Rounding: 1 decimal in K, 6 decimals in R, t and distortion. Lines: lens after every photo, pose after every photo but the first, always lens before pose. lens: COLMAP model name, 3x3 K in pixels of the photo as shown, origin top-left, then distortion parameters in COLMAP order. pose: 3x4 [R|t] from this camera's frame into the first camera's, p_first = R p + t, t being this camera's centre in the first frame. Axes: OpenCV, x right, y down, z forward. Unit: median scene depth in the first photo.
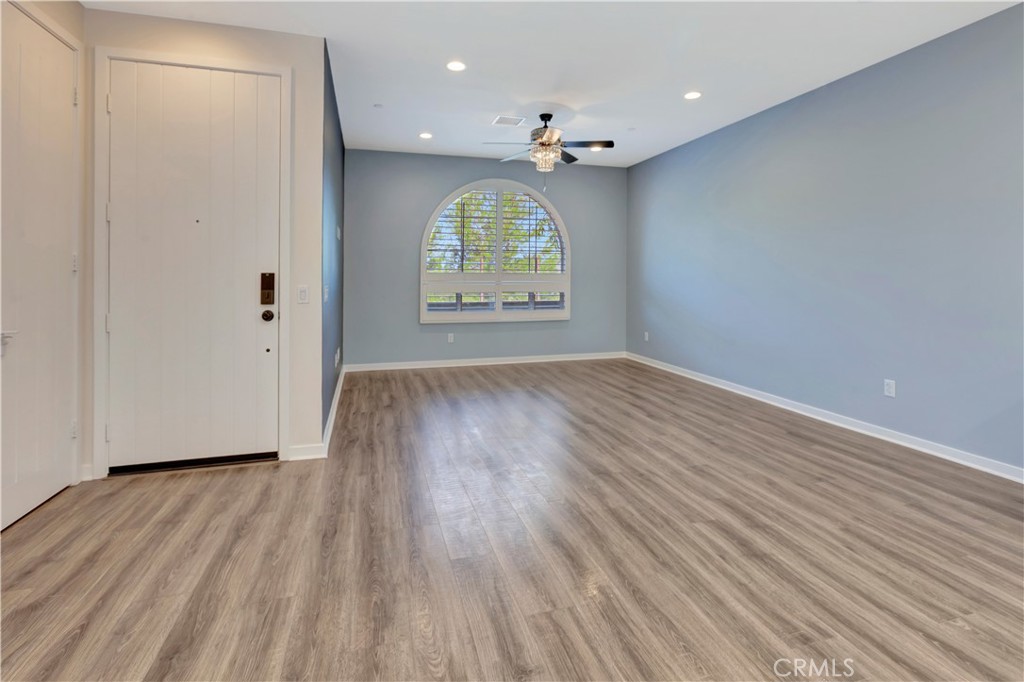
lens RADIAL K [[485.4, 0, 510.3], [0, 485.4, 274.8], [0, 0, 1]] dist [-0.014419, 0.010551]
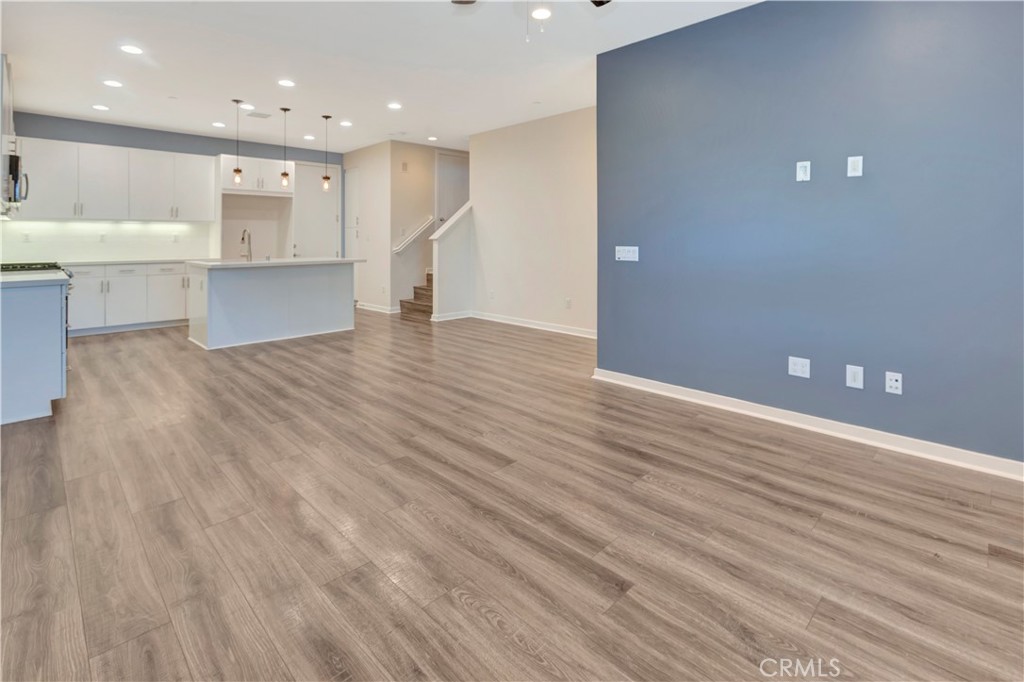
lens RADIAL K [[483.1, 0, 511.6], [0, 483.1, 236.3], [0, 0, 1]] dist [0.011826, 0.000199]
pose [[-0.877715, 0.001187, -0.479182, 0.443382], [0.003491, 0.999986, -0.003918, 0.002015], [0.479170, -0.005112, -0.877707, 2.104828]]
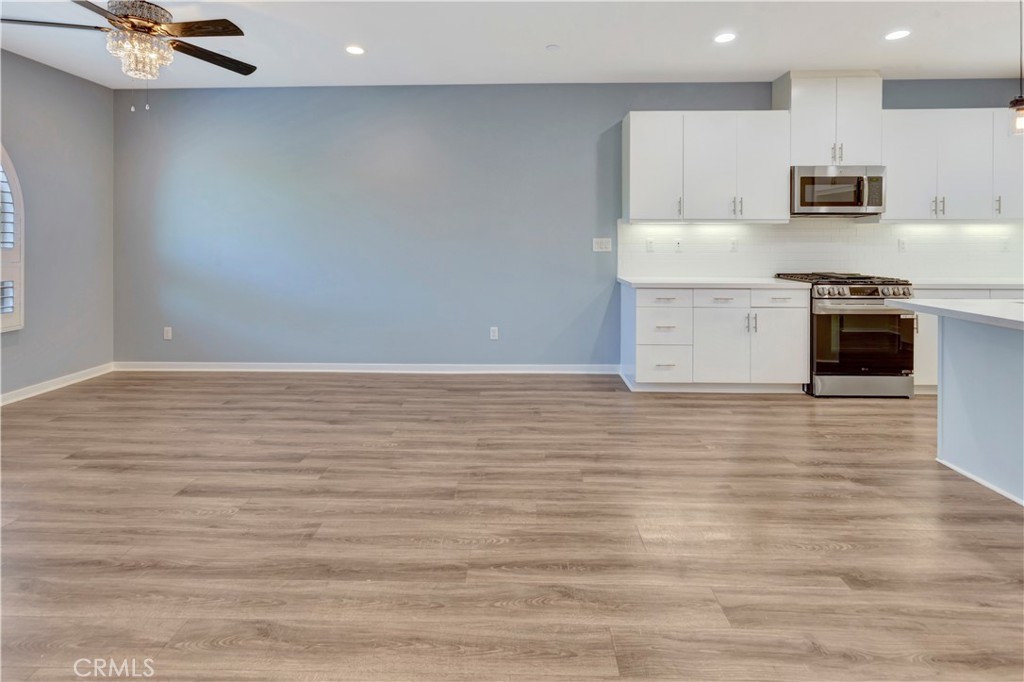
lens RADIAL K [[495.6, 0, 505.3], [0, 495.6, 240.7], [0, 0, 1]] dist [0.000879, 0.001122]
pose [[0.311431, -0.003858, 0.950261, -0.559073], [0.000700, 0.999992, 0.003830, -0.028000], [-0.950269, -0.000527, 0.311431, 0.611553]]
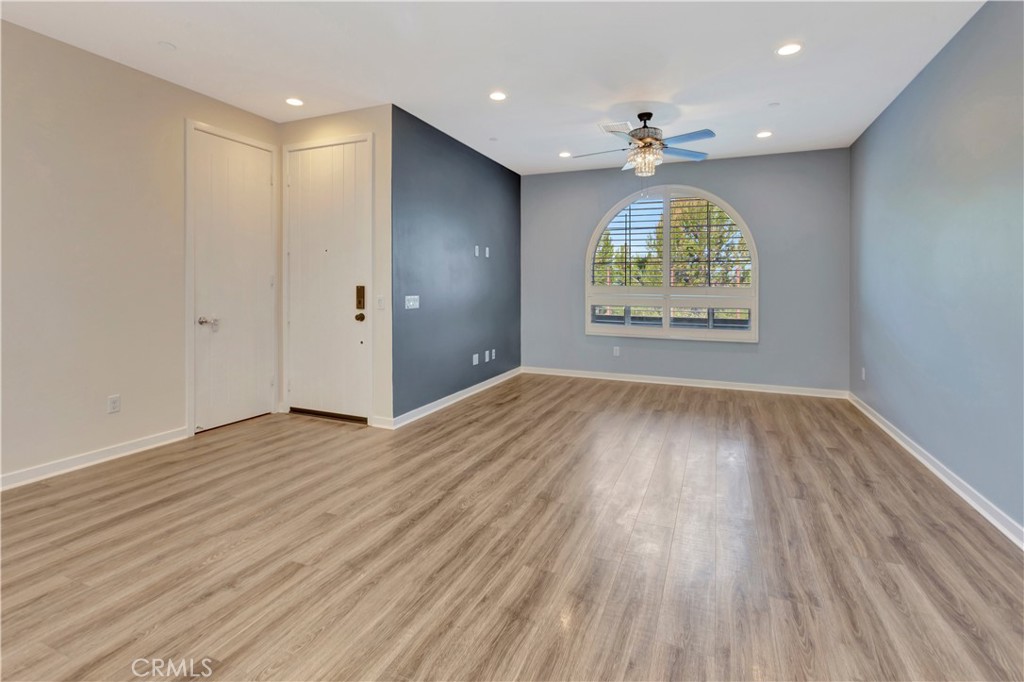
lens RADIAL K [[482.1, 0, 511.6], [0, 482.1, 285.6], [0, 0, 1]] dist [-0.000337, 0.002019]
pose [[0.774377, 0.004455, -0.632709, 0.694248], [-0.005493, 0.999985, 0.000319, -0.007569], [0.632700, 0.003228, 0.774390, 0.212255]]
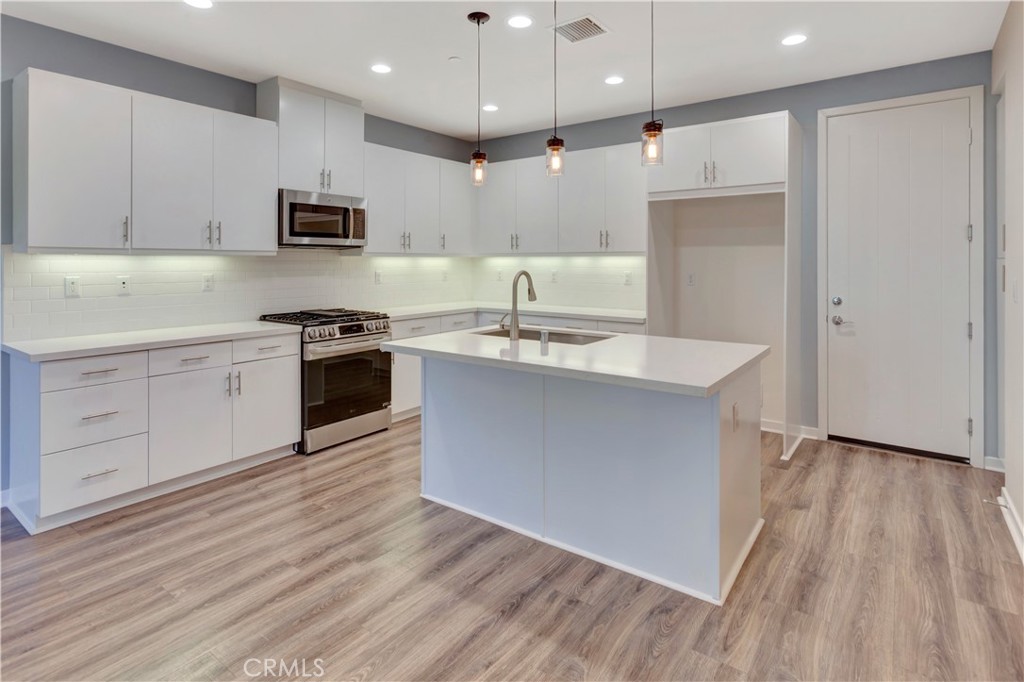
lens RADIAL K [[532.1, 0, 513.2], [0, 532.1, 261.8], [0, 0, 1]] dist [-0.000613, 0.002365]
pose [[-0.604473, -0.000333, 0.796626, -0.337905], [-0.000012, 1.000000, 0.000409, -0.056755], [-0.796626, 0.000238, -0.604473, 0.604816]]
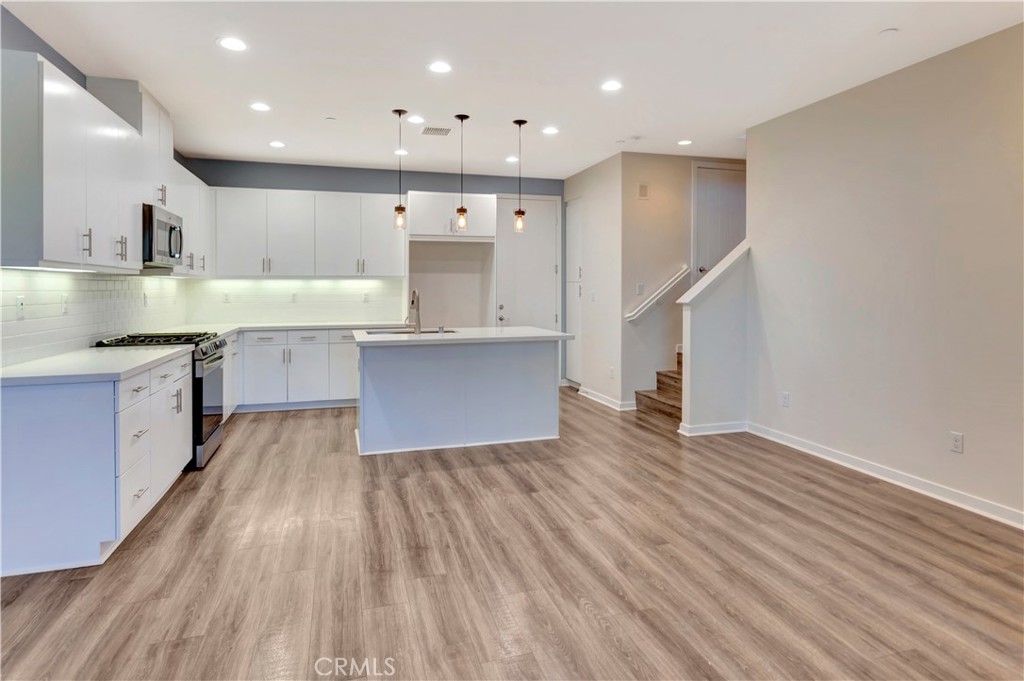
lens RADIAL K [[576.2, 0, 522.9], [0, 576.2, 297.9], [0, 0, 1]] dist [-0.002821, 0.002095]
pose [[-0.999602, 0.001893, -0.028159, 0.191217], [0.001398, 0.999844, 0.017605, -0.039970], [0.028188, 0.017558, -0.999448, 1.599477]]
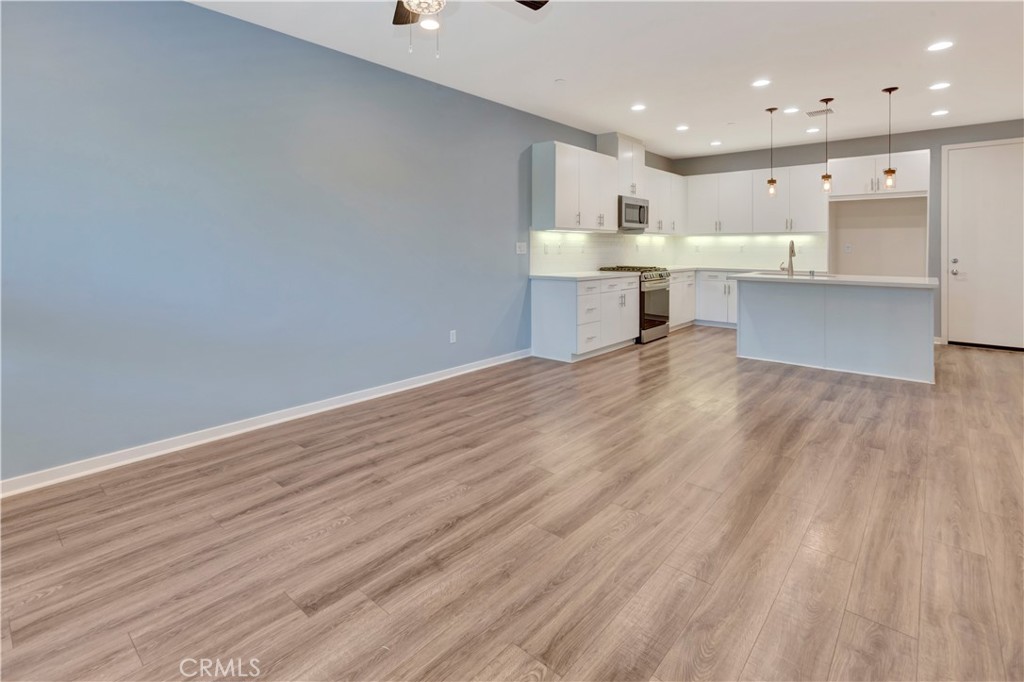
lens RADIAL K [[501.7, 0, 512.8], [0, 501.7, 242.8], [0, 0, 1]] dist [0.009610, 0.001028]
pose [[-0.550459, 0.003272, 0.834856, -0.509695], [-0.003007, 0.999978, -0.005902, -0.016796], [-0.834857, -0.005759, -0.550437, 1.815656]]
